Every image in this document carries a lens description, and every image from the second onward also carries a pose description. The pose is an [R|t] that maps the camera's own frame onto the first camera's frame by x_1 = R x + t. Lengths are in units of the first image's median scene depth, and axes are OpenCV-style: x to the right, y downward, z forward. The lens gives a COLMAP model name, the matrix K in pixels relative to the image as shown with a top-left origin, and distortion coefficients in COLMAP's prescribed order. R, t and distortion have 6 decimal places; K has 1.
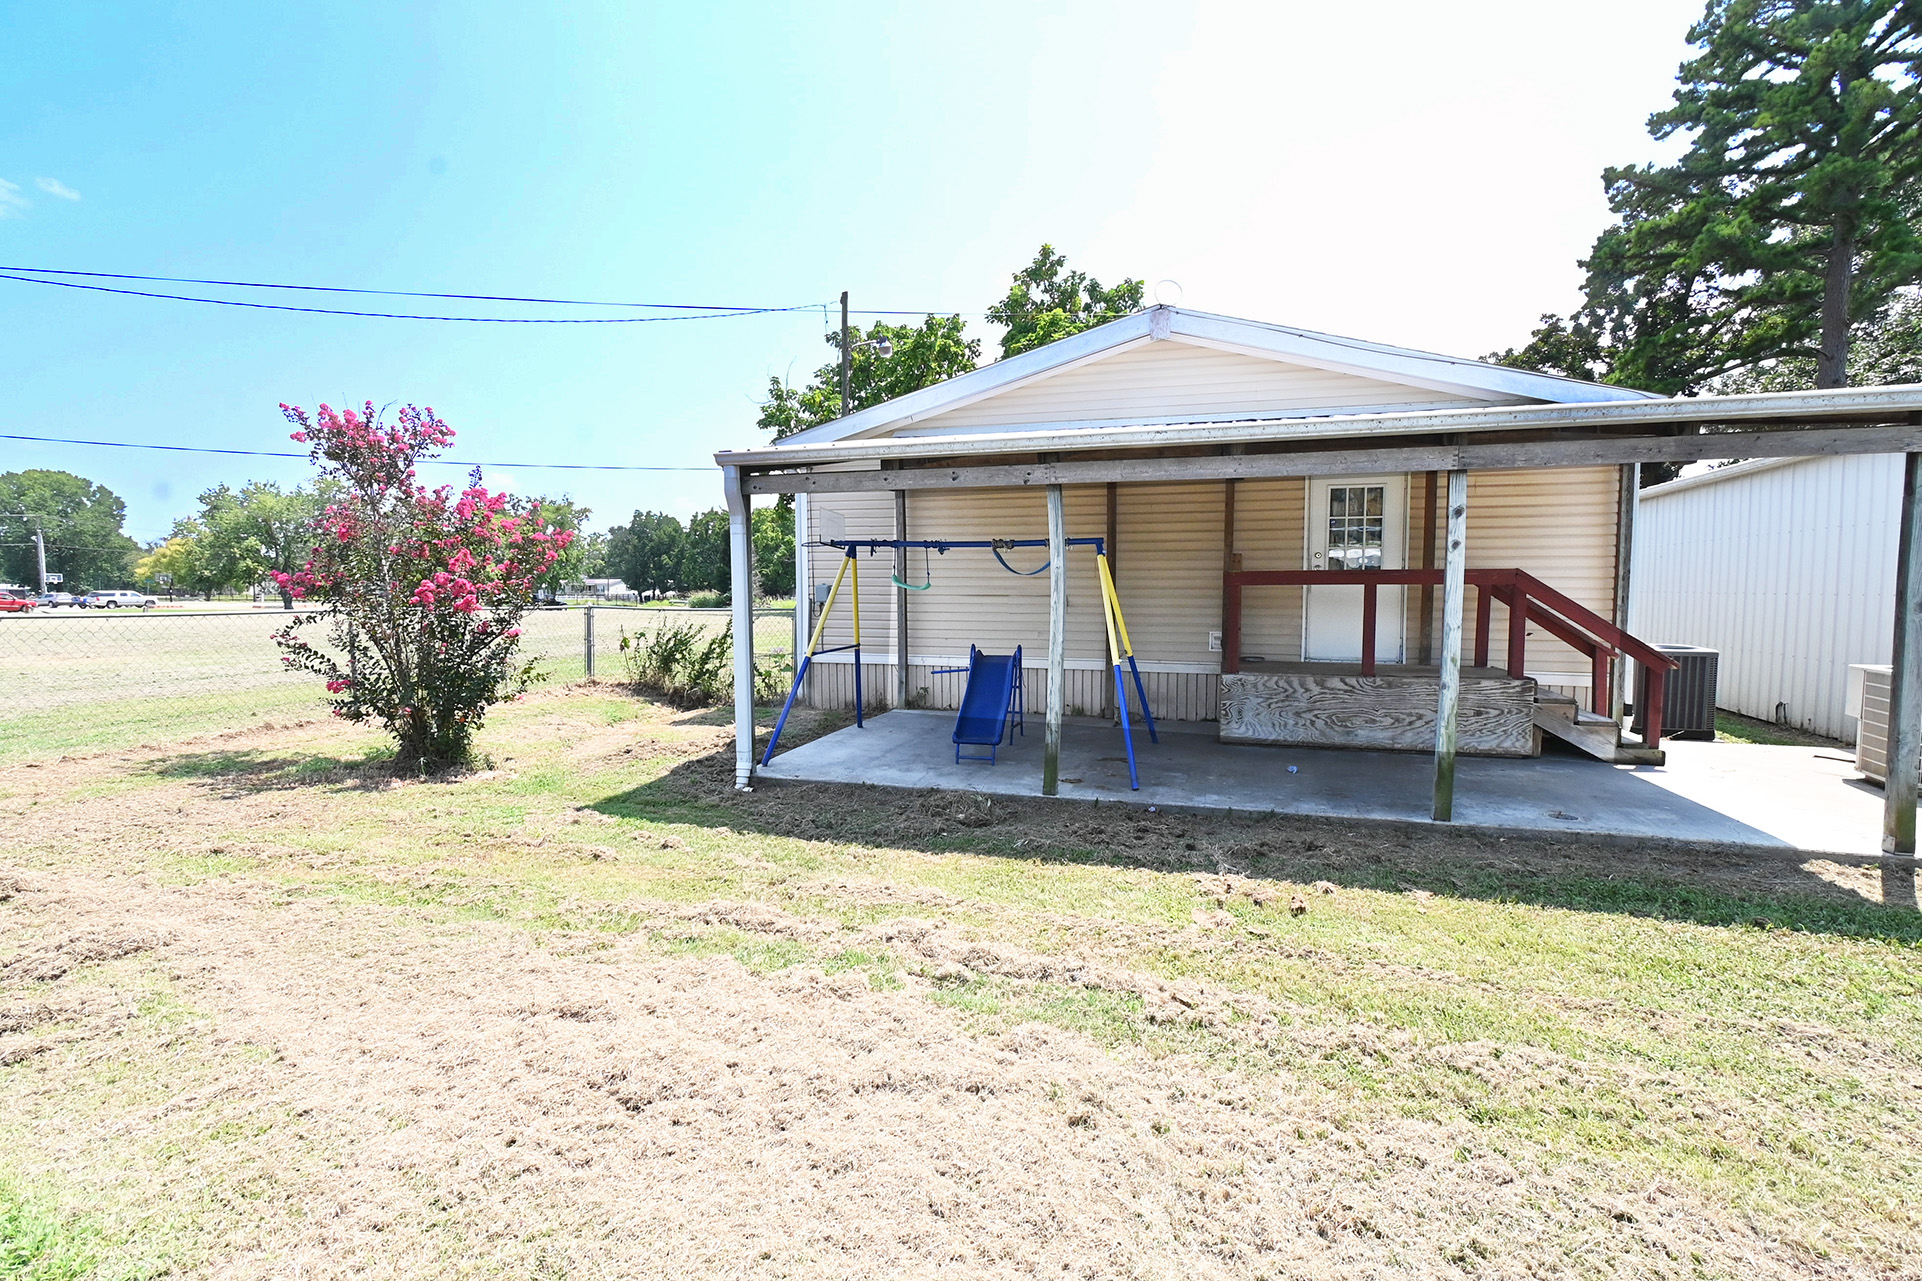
lens RADIAL K [[853.0, 0, 967.8], [0, 853.0, 635.9], [0, 0, 1]] dist [0.011261, -0.005172]
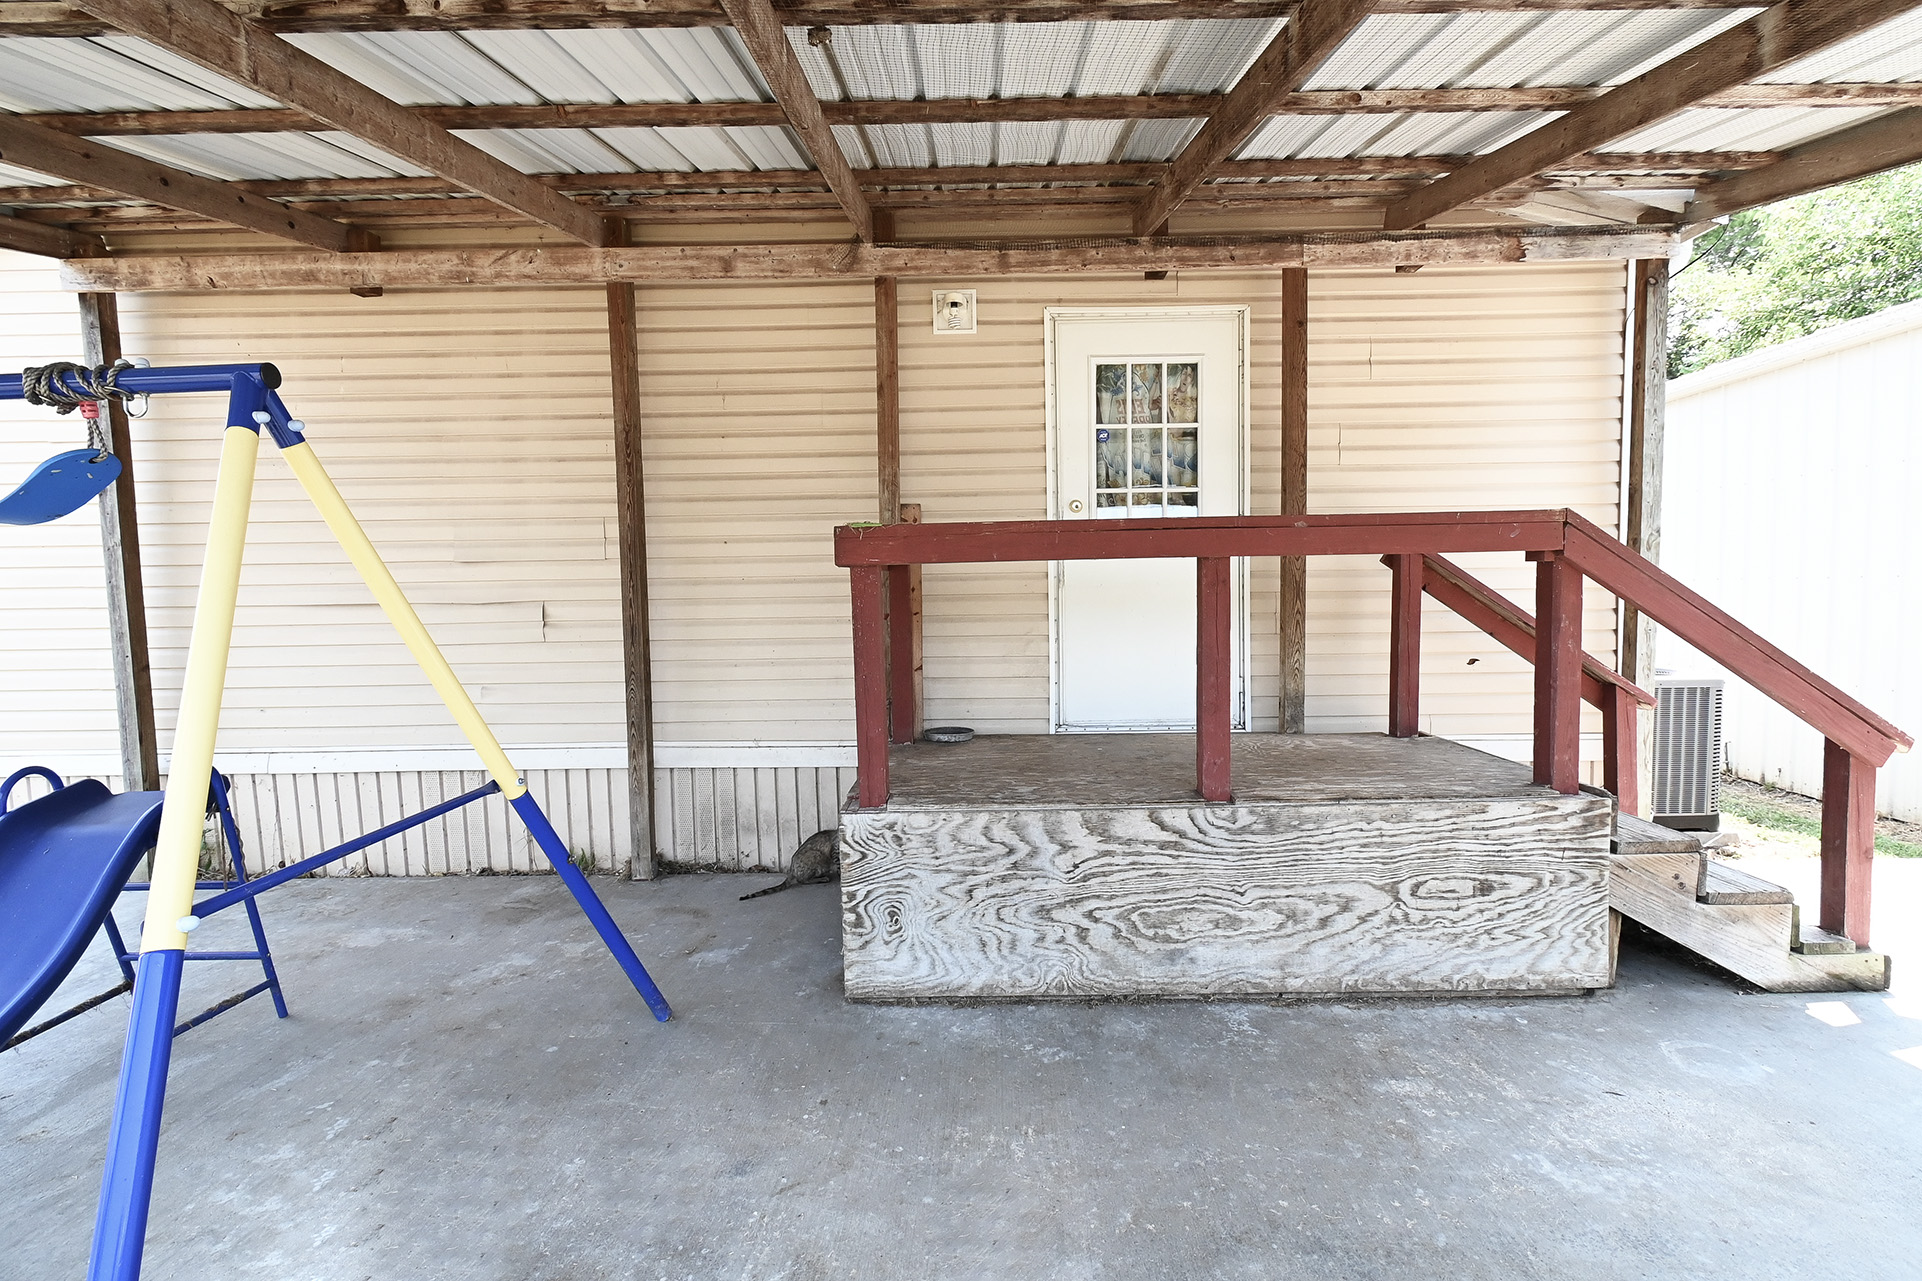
lens RADIAL K [[853.0, 0, 959.3], [0, 853.0, 644.4], [0, 0, 1]] dist [0.011261, -0.005172]
pose [[0.964705, -0.032494, 0.261322, 0.257848], [0.032273, 0.999466, 0.005140, -0.026349], [-0.261350, 0.003475, 0.965238, 0.651867]]
